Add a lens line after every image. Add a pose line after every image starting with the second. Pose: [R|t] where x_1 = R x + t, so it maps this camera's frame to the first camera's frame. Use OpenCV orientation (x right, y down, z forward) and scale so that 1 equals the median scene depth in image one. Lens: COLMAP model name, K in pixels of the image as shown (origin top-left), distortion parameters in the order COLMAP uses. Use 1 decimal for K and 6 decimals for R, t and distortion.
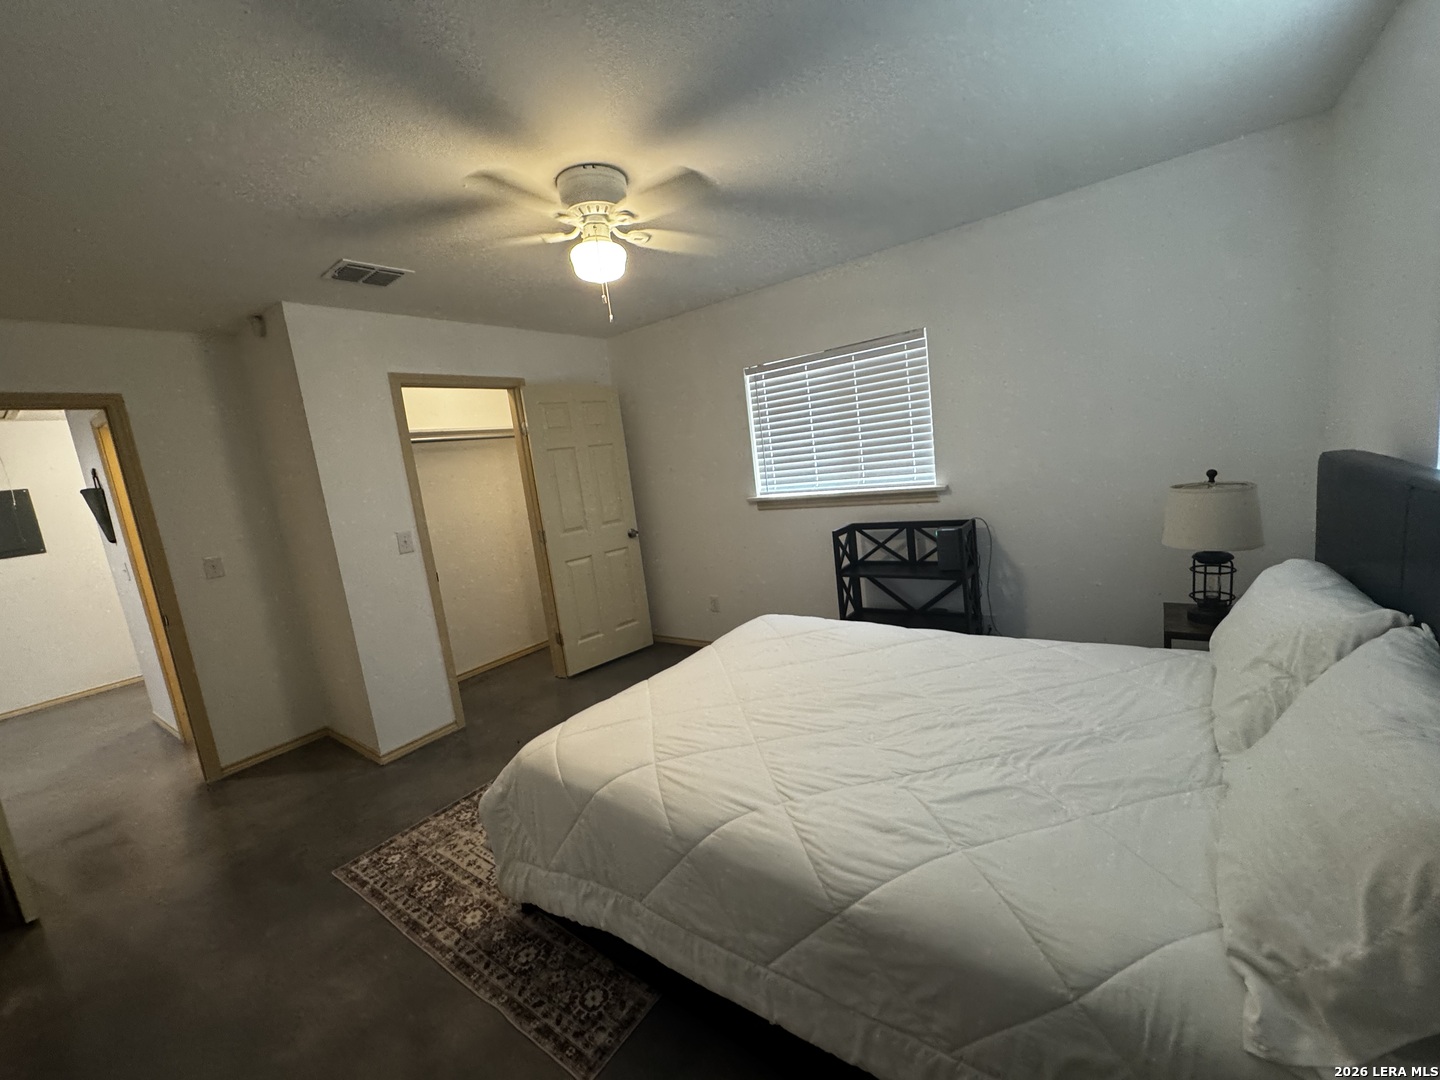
lens RADIAL K [[577.1, 0, 720.0], [0, 577.1, 540.0], [0, 0, 1]] dist [-0.003569, 0.000465]
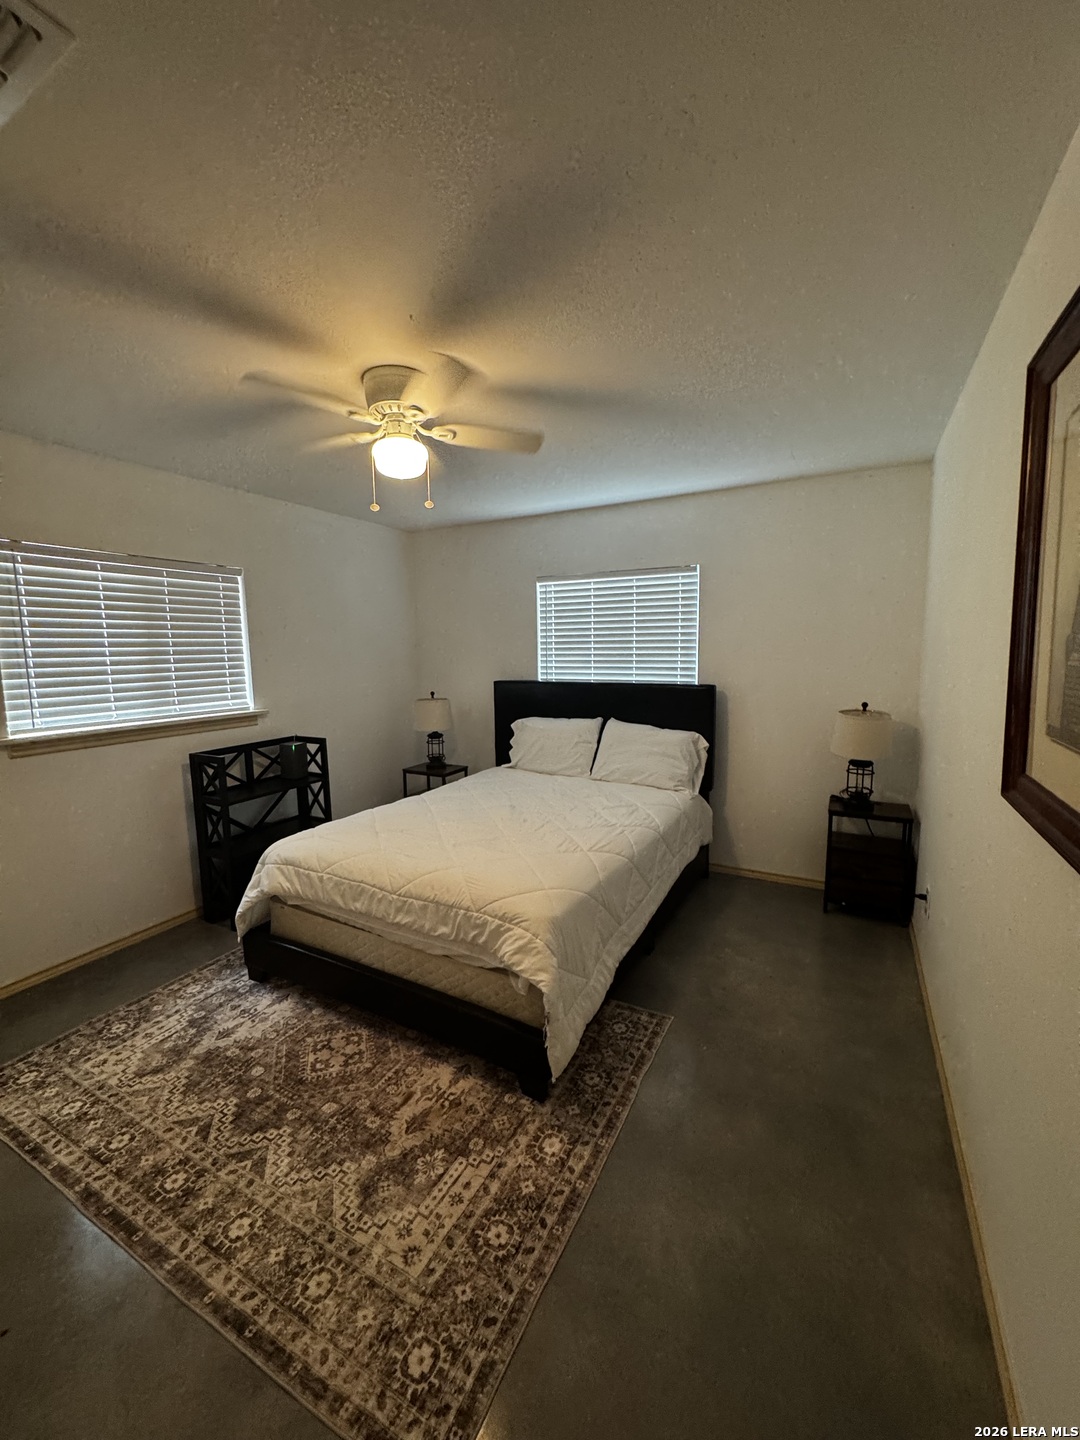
lens RADIAL K [[577.1, 0, 540.0], [0, 577.1, 720.0], [0, 0, 1]] dist [-0.003569, 0.000465]
pose [[-0.137919, -0.003088, 0.990439, -0.796284], [0.177468, 0.983734, 0.027780, -0.009724], [-0.974414, 0.179603, -0.135128, 0.624694]]
